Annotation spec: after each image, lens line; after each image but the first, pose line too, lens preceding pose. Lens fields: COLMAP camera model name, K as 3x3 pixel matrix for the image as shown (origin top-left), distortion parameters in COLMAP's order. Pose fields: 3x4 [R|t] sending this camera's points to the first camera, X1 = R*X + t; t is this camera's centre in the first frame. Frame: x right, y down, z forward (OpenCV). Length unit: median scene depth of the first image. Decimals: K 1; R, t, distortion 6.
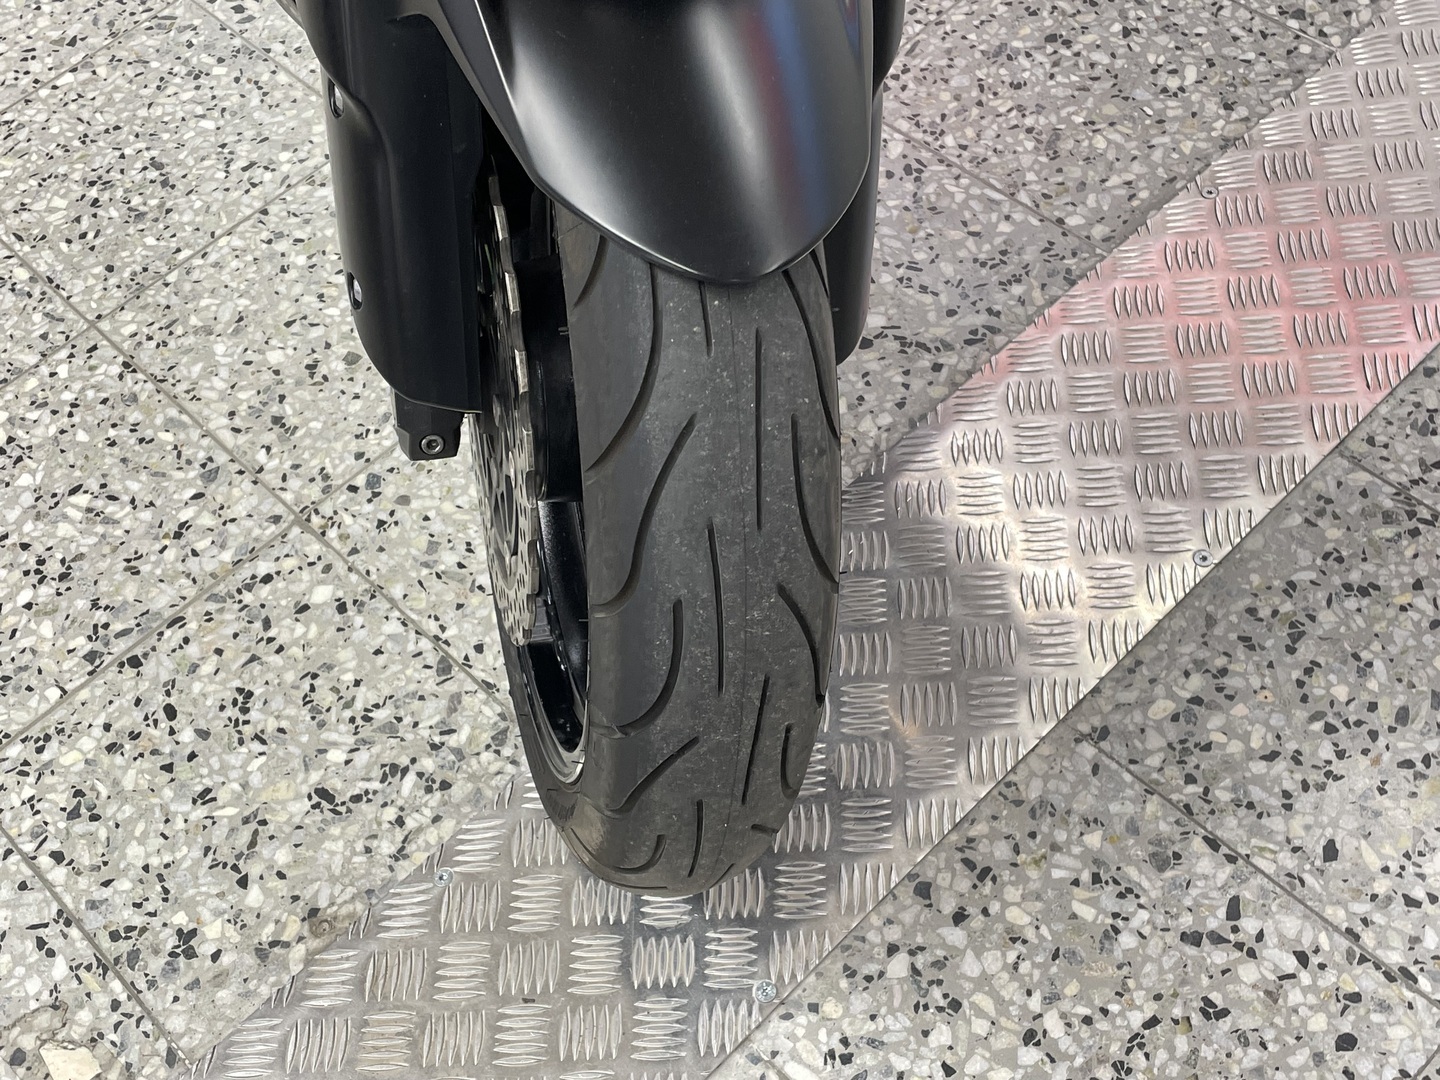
lens RADIAL K [[1756.9, 0, 721.3], [0, 1756.9, 527.5], [0, 0, 1]] dist [0.060268, 0.000000]
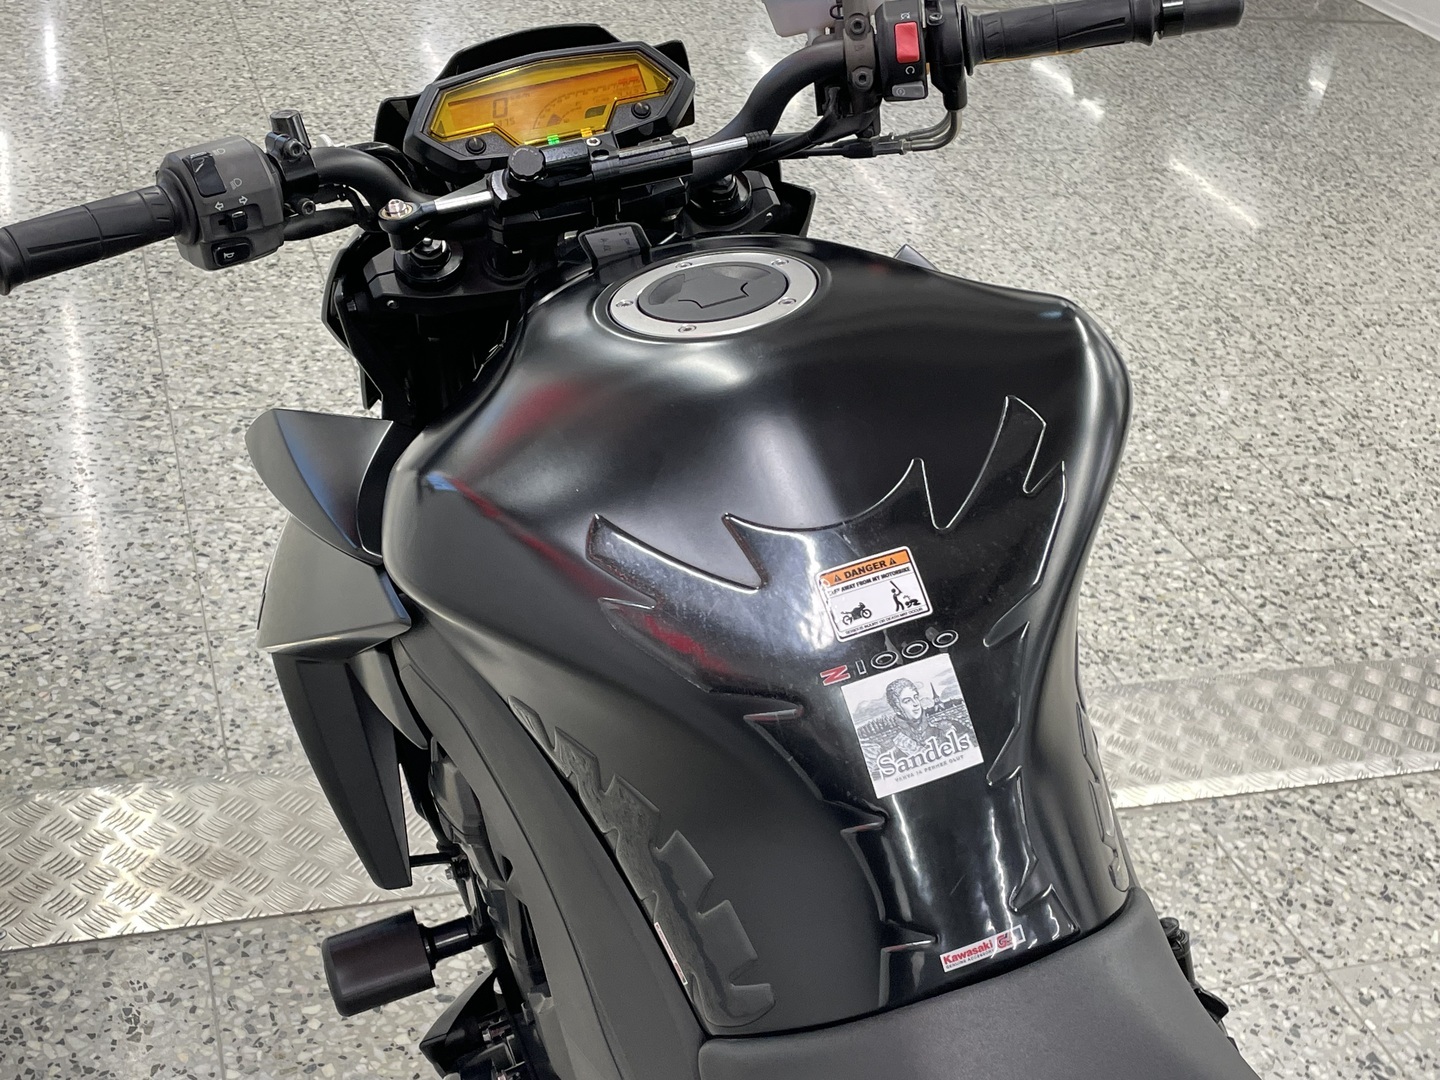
lens RADIAL K [[1817.4, 0, 743.1], [0, 1817.4, 552.3], [0, 0, 1]] dist [0.060743, 0.000000]
pose [[-0.908550, -0.225247, 0.351853, 0.048318], [0.325805, 0.145173, 0.934225, -1.658948], [-0.261511, 0.963425, -0.058510, 0.879837]]
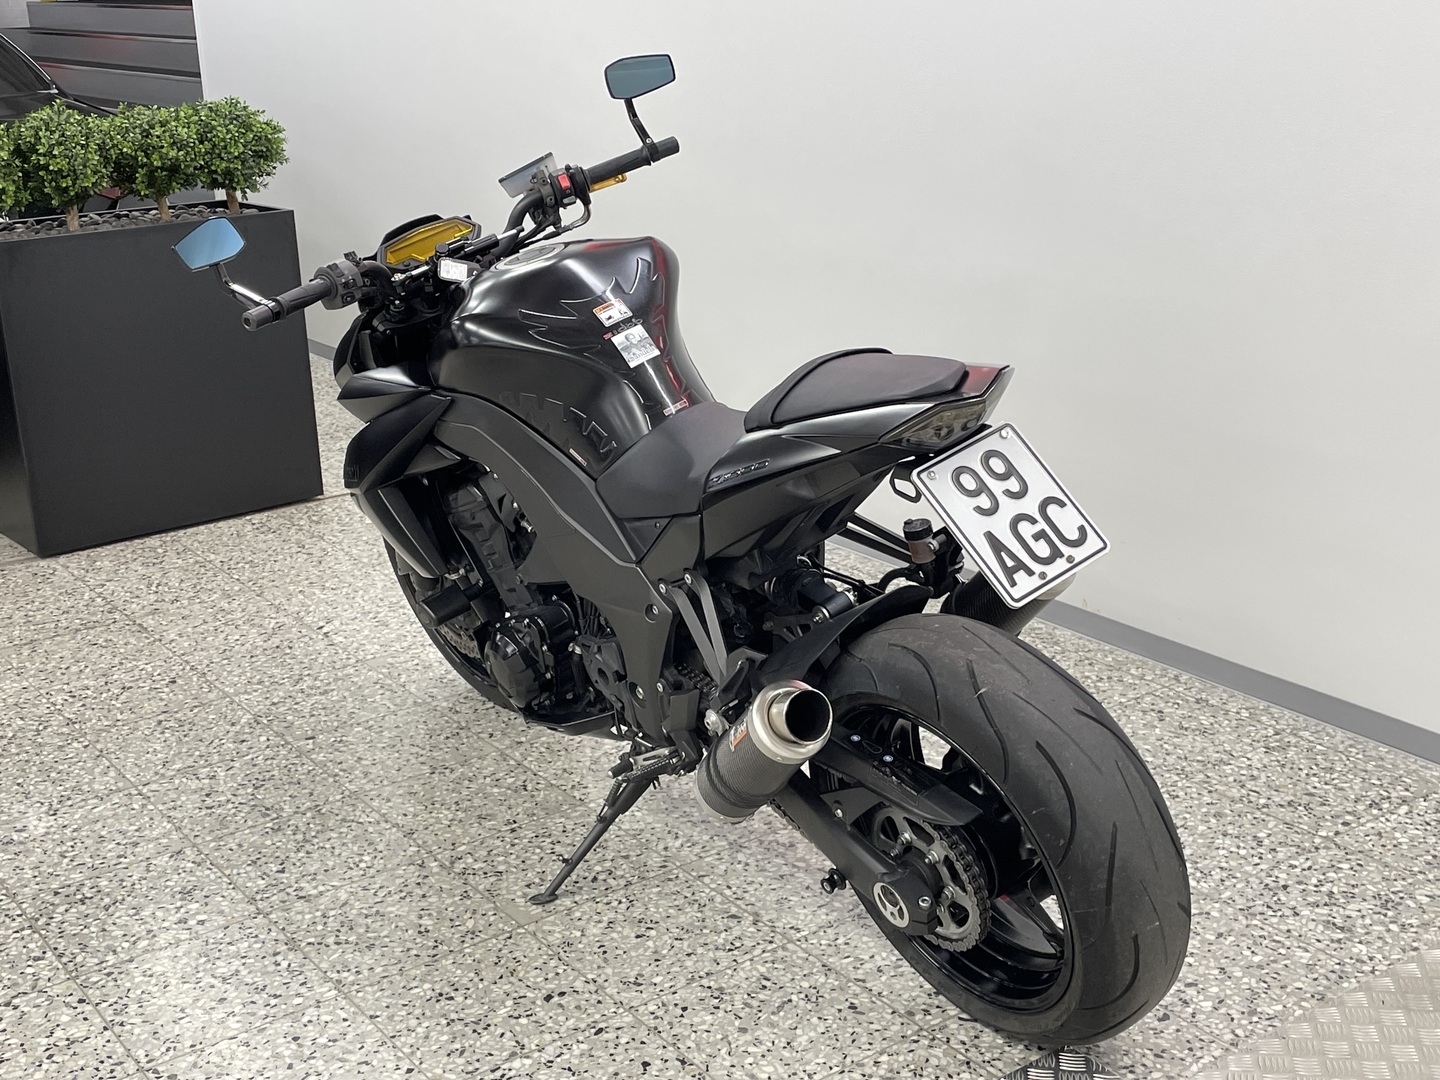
lens RADIAL K [[1817.4, 0, 700.9], [0, 1817.4, 535.2], [0, 0, 1]] dist [0.060743, 0.000000]
pose [[0.985421, 0.126357, -0.113930, 0.270269], [-0.169431, 0.789726, -0.589598, 0.161991], [0.015473, 0.600305, 0.799621, -0.449743]]
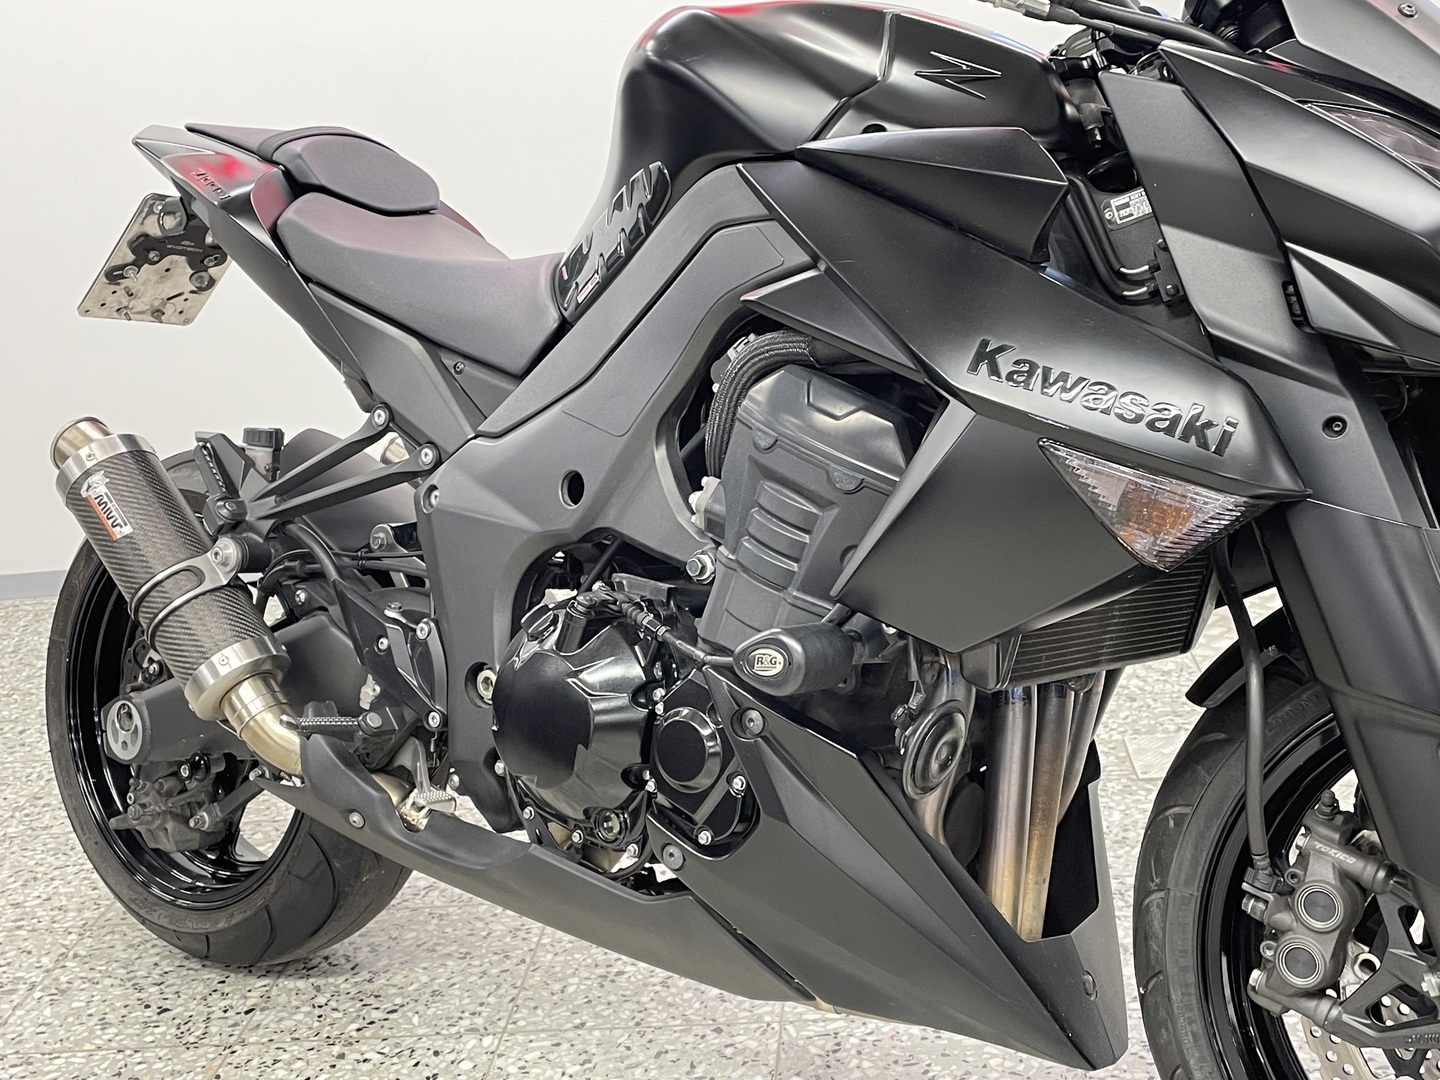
lens RADIAL K [[1756.9, 0, 706.2], [0, 1756.9, 549.7], [0, 0, 1]] dist [0.060268, 0.000000]
pose [[0.766397, -0.128340, 0.629416, -0.807235], [0.534278, 0.671337, -0.513667, 0.021805], [-0.356626, 0.729956, 0.583080, 0.174237]]
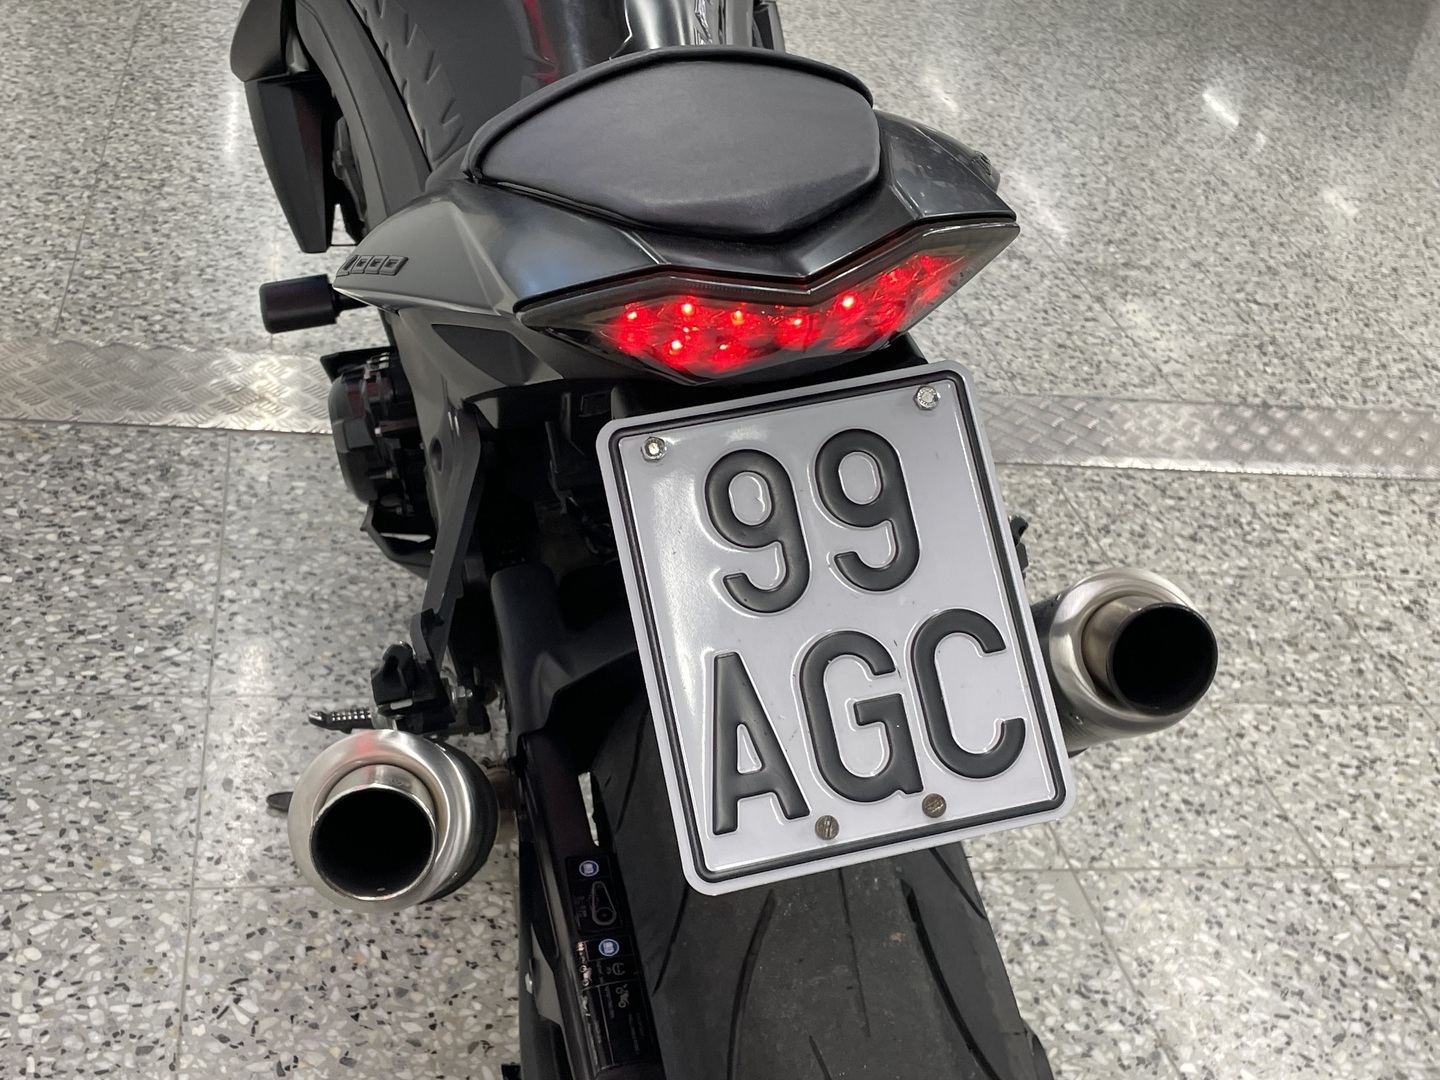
lens RADIAL K [[1756.9, 0, 738.8], [0, 1756.9, 574.3], [0, 0, 1]] dist [0.060268, 0.000000]
pose [[-0.846123, -0.296206, 0.443101, -0.341440], [0.403005, 0.188508, 0.895573, -1.771209], [-0.348802, 0.936337, -0.040128, 1.166179]]
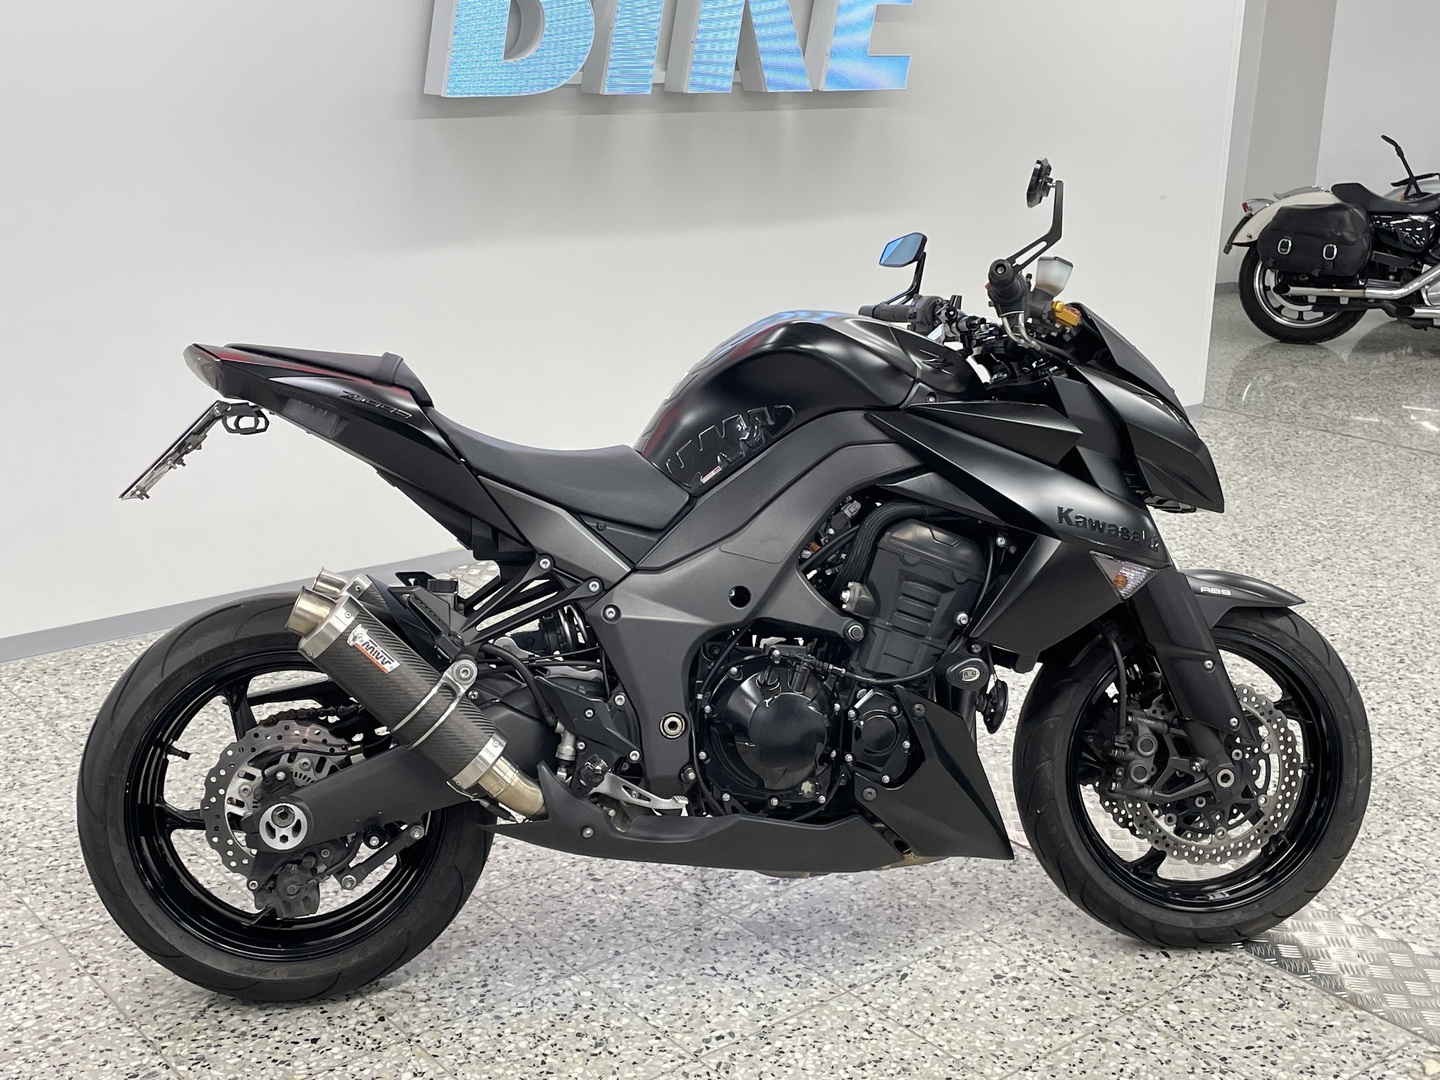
lens RADIAL K [[1756.9, 0, 707.0], [0, 1756.9, 525.5], [0, 0, 1]] dist [0.060268, 0.000000]
pose [[0.082675, -0.160747, 0.983527, -1.846966], [0.803242, 0.594911, 0.029711, -0.662665], [-0.589887, 0.787554, 0.178303, 0.424576]]
